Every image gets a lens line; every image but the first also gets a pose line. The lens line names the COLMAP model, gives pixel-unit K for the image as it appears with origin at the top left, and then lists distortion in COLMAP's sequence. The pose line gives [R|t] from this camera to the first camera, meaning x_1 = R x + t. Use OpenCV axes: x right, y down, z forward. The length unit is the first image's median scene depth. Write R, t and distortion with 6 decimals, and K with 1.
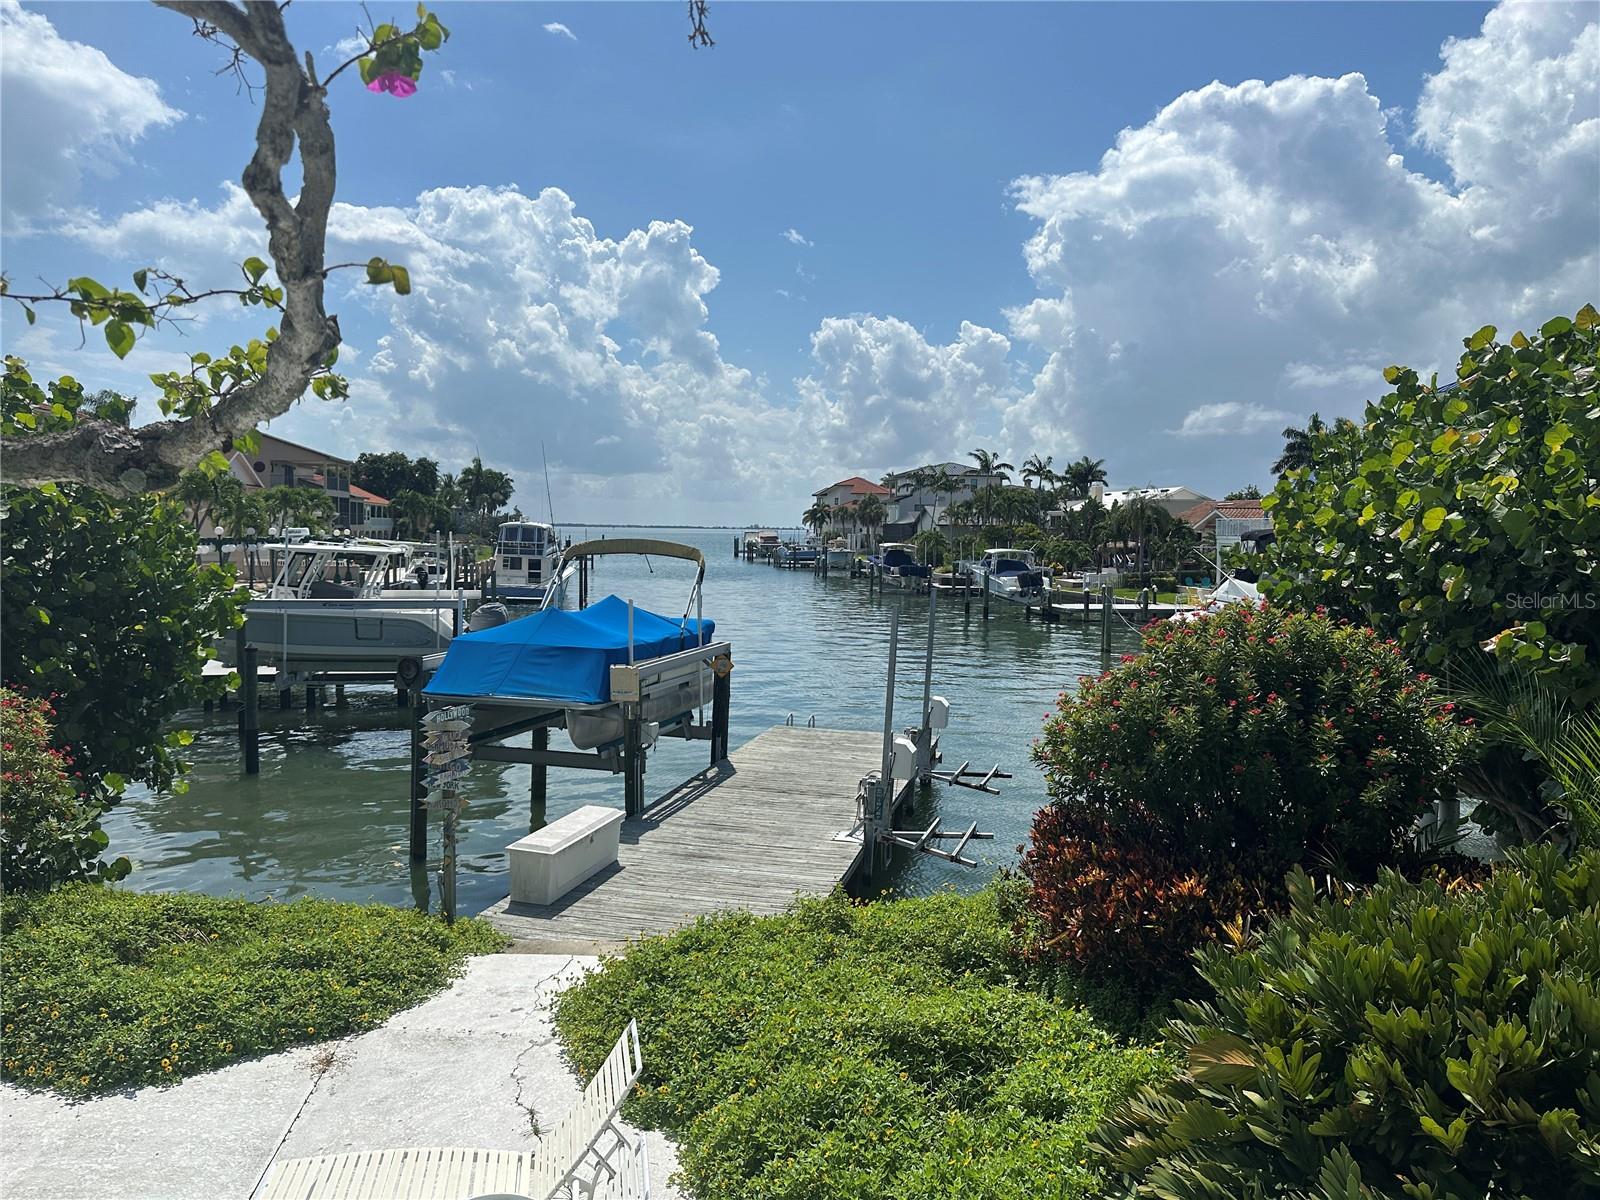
lens RADIAL K [[1144.1, 0, 781.6], [0, 1144.1, 601.9], [0, 0, 1]] dist [0.036347, -0.035187]
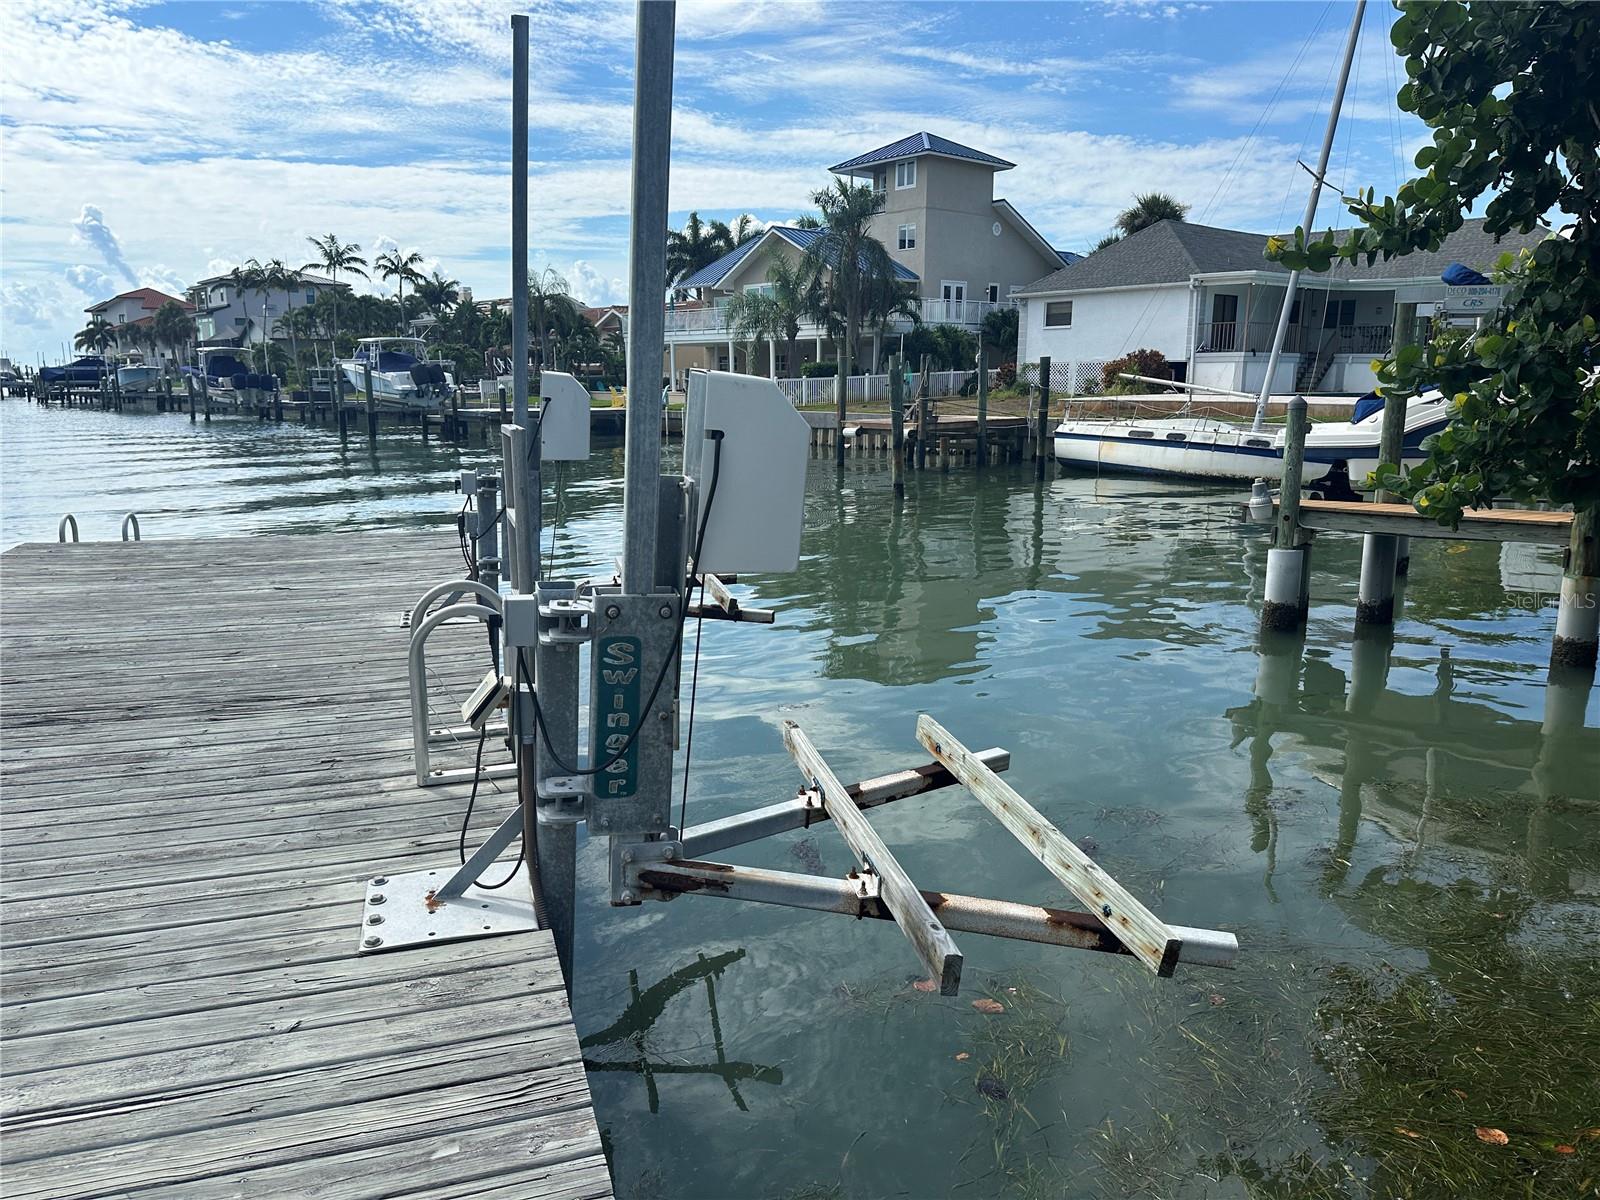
lens RADIAL K [[1153.4, 0, 797.8], [0, 1153.4, 611.2], [0, 0, 1]] dist [0.017557, -0.026187]
pose [[0.844090, -0.122241, 0.522082, 0.002263], [0.049694, 0.987311, 0.150825, 0.022858], [-0.533894, -0.101366, 0.839454, 0.143007]]
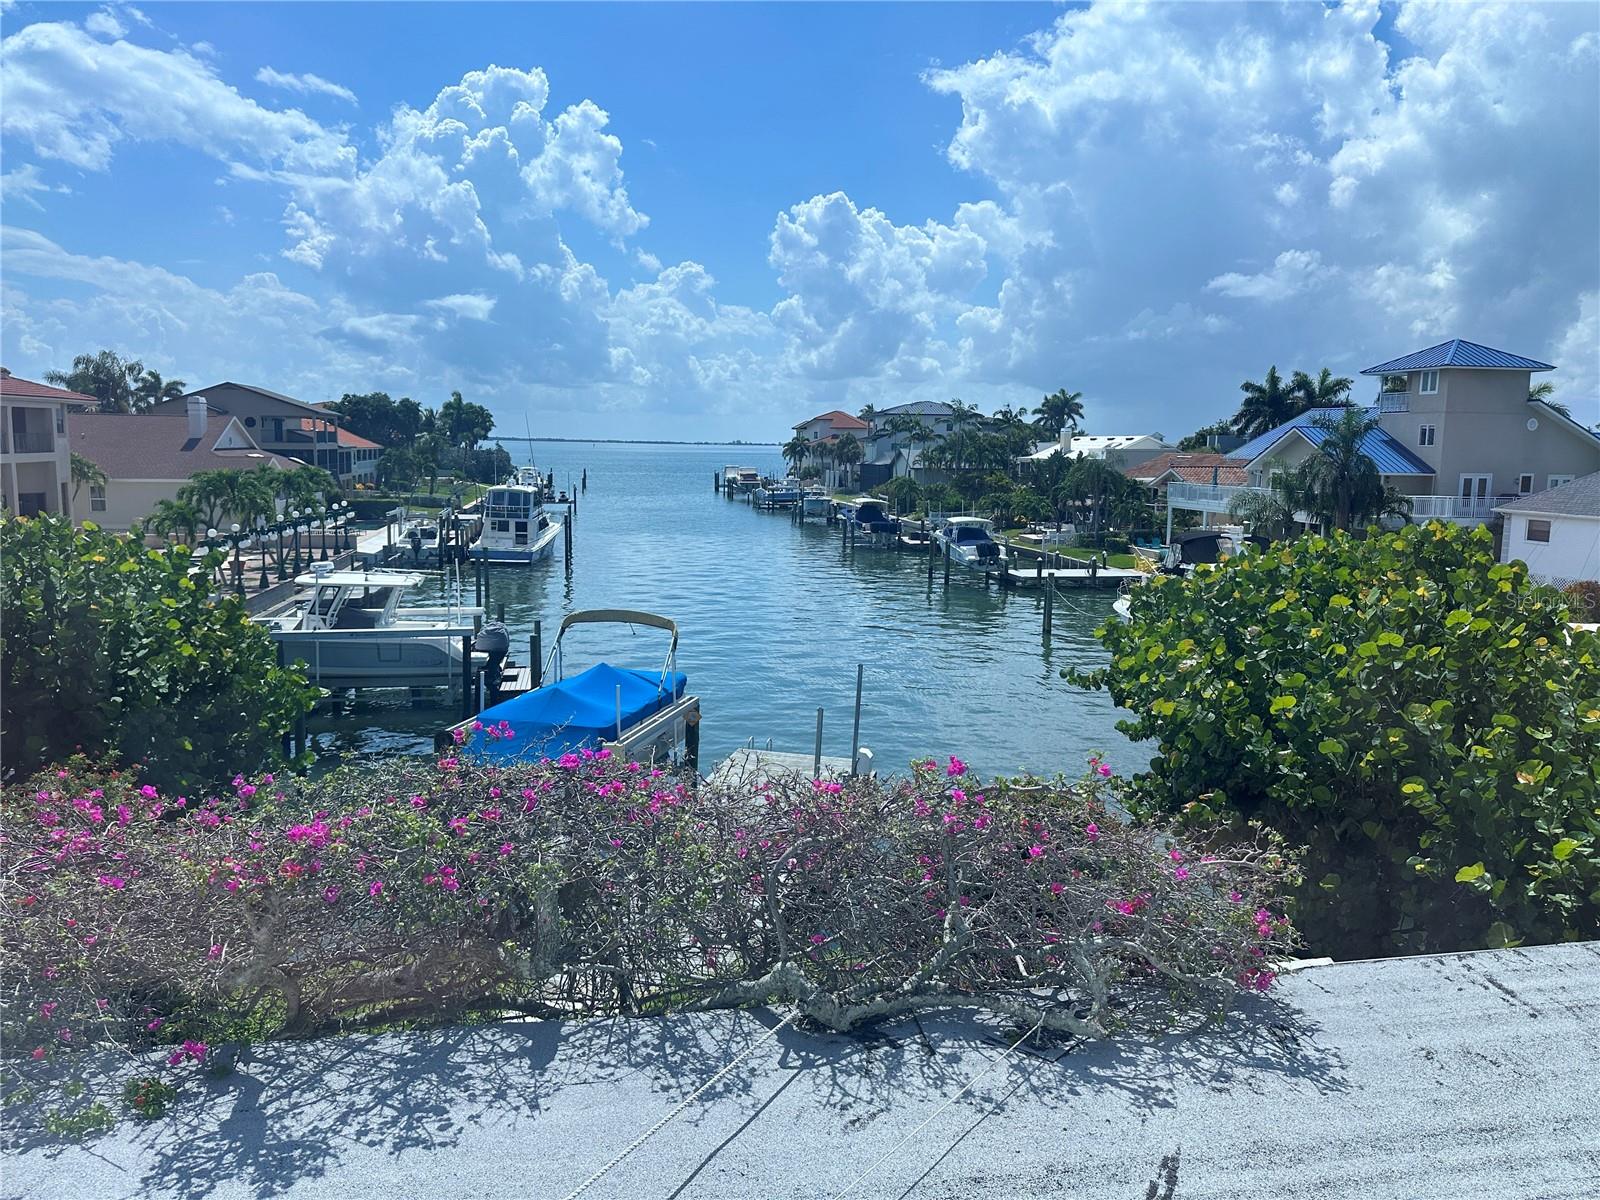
lens RADIAL K [[1153.4, 0, 797.8], [0, 1153.4, 611.2], [0, 0, 1]] dist [0.017557, -0.026187]
pose [[0.999586, 0.002835, 0.028648, 0.005968], [-0.005303, 0.996240, 0.086471, -0.038318], [-0.028295, -0.086587, 0.995842, -0.053053]]
